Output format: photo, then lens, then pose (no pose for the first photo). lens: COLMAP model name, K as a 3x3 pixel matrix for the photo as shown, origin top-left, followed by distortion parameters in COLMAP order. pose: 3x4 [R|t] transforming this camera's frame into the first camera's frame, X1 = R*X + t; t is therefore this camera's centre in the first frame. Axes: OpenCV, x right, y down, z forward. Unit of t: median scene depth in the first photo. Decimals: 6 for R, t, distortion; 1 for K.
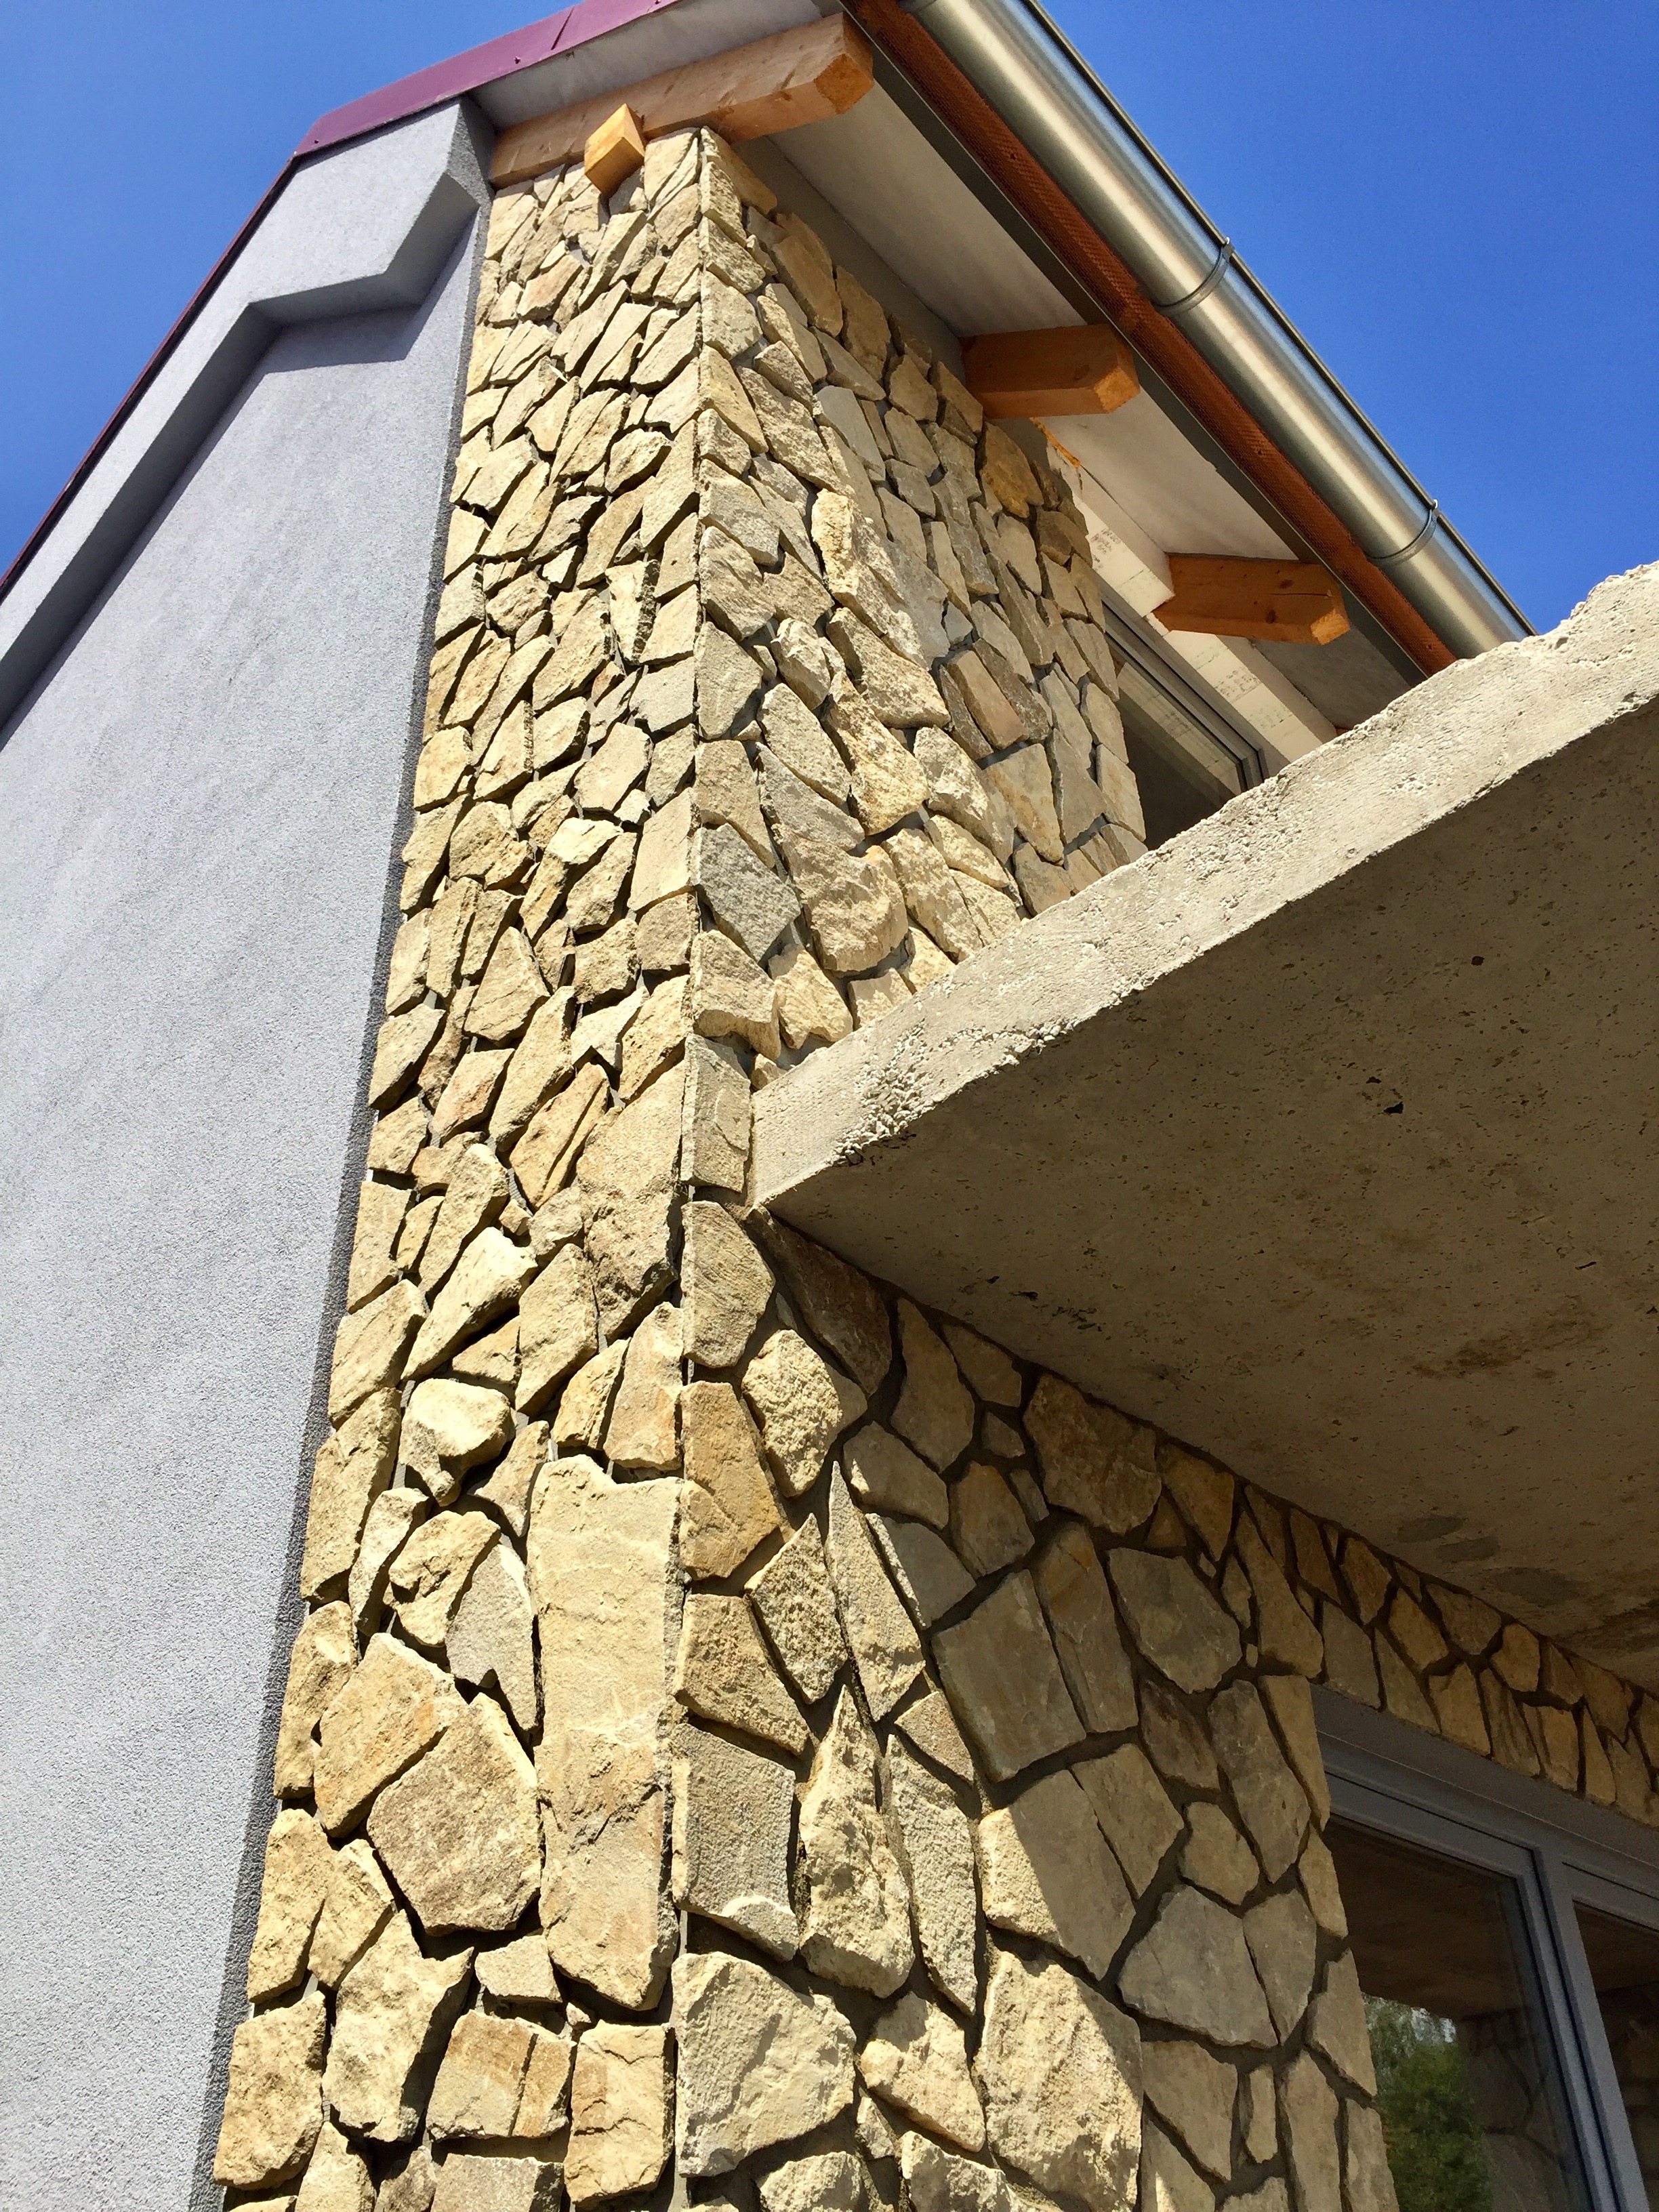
lens RADIAL K [[1868.0, 0, 828.8], [0, 1868.0, 1098.8], [0, 0, 1]] dist [0.060012, -0.081749]
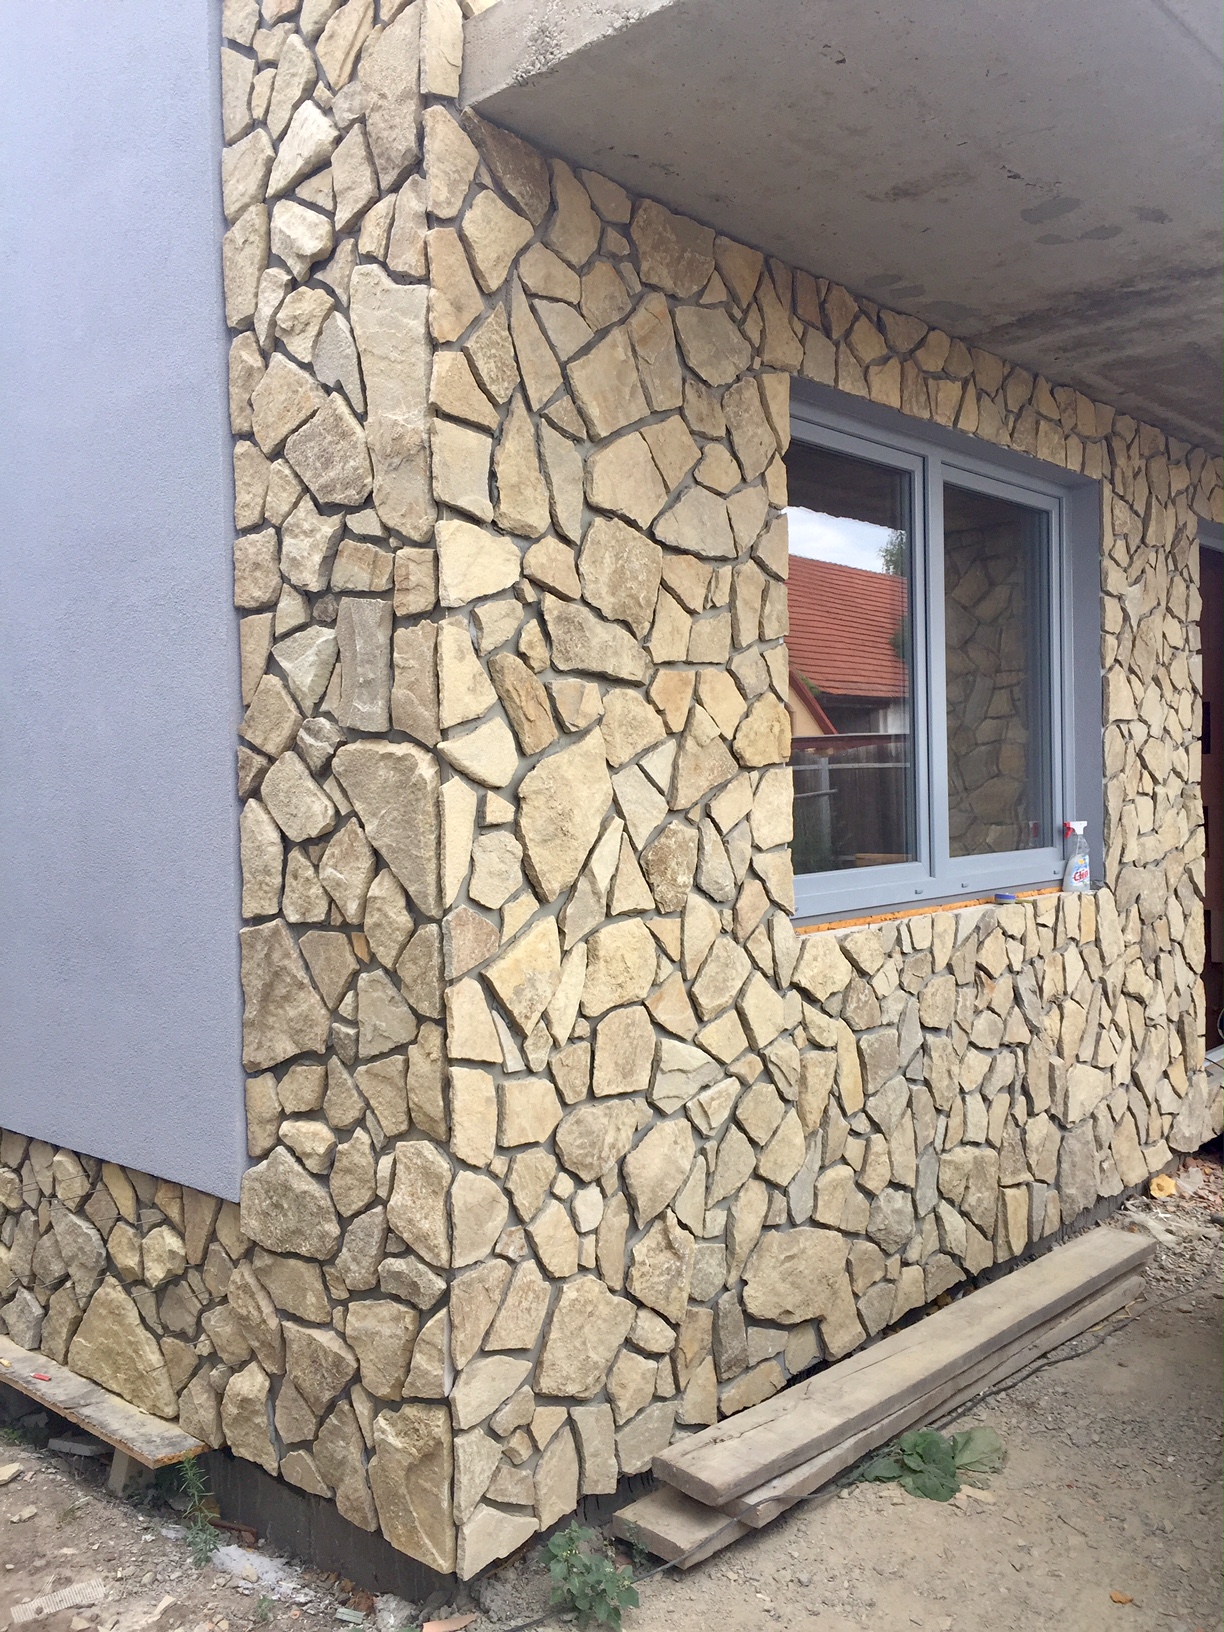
lens RADIAL K [[1378.2, 0, 611.4], [0, 1378.2, 810.7], [0, 0, 1]] dist [0.060012, -0.081749]
pose [[0.999667, 0.012173, 0.022739, 0.071403], [-0.023574, 0.788914, 0.614051, -0.218122], [-0.010465, -0.614382, 0.788939, -0.385402]]
